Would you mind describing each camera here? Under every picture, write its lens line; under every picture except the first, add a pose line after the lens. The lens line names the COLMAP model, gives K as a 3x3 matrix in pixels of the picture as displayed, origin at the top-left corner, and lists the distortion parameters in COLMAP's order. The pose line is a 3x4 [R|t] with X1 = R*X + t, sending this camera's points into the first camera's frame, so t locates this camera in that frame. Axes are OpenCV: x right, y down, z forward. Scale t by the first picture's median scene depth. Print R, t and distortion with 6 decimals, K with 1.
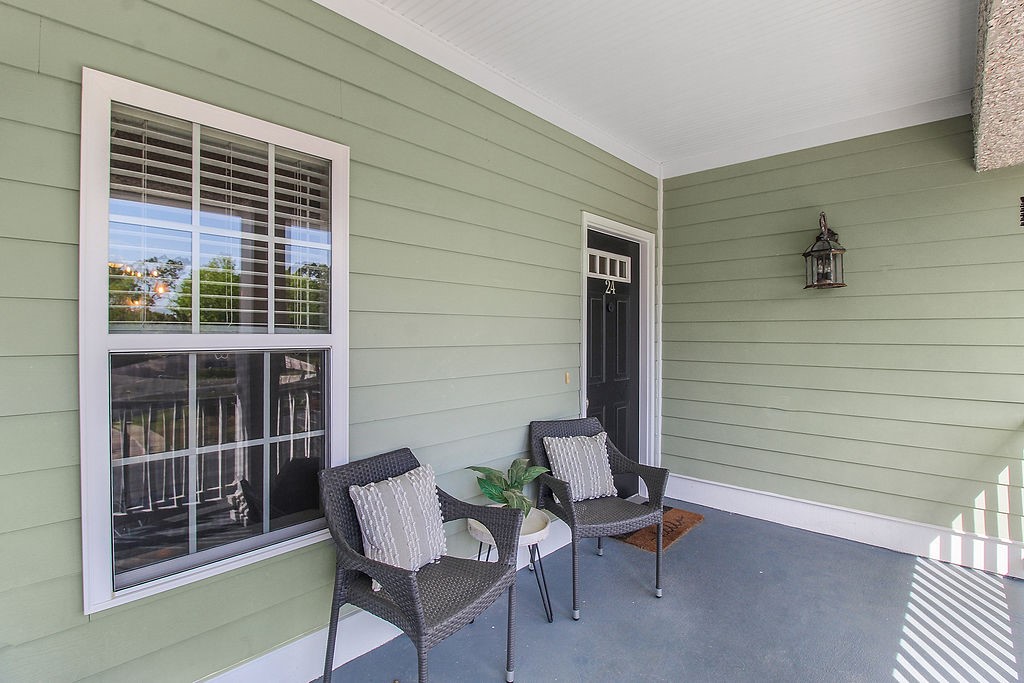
lens RADIAL K [[492.7, 0, 513.9], [0, 492.7, 334.6], [0, 0, 1]] dist [0.000717, -0.013811]
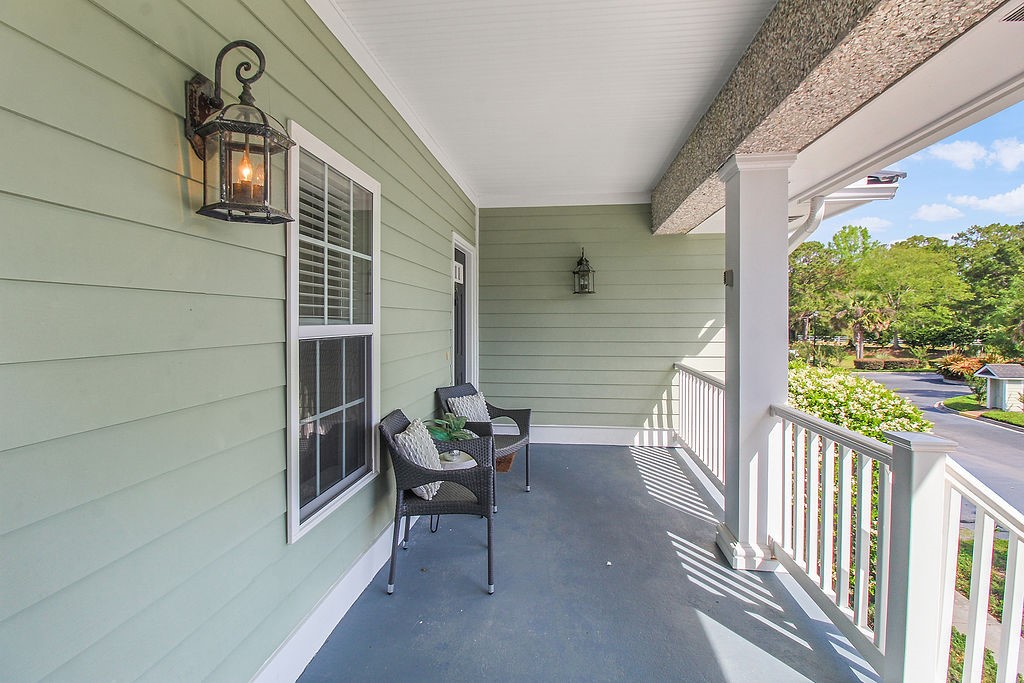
lens RADIAL K [[489.1, 0, 513.3], [0, 489.1, 320.1], [0, 0, 1]] dist [-0.001884, -0.014208]
pose [[0.807087, -0.003729, 0.590420, -0.590911], [0.005897, 0.999981, -0.001746, -0.005304], [-0.590402, 0.004891, 0.807094, -0.202368]]
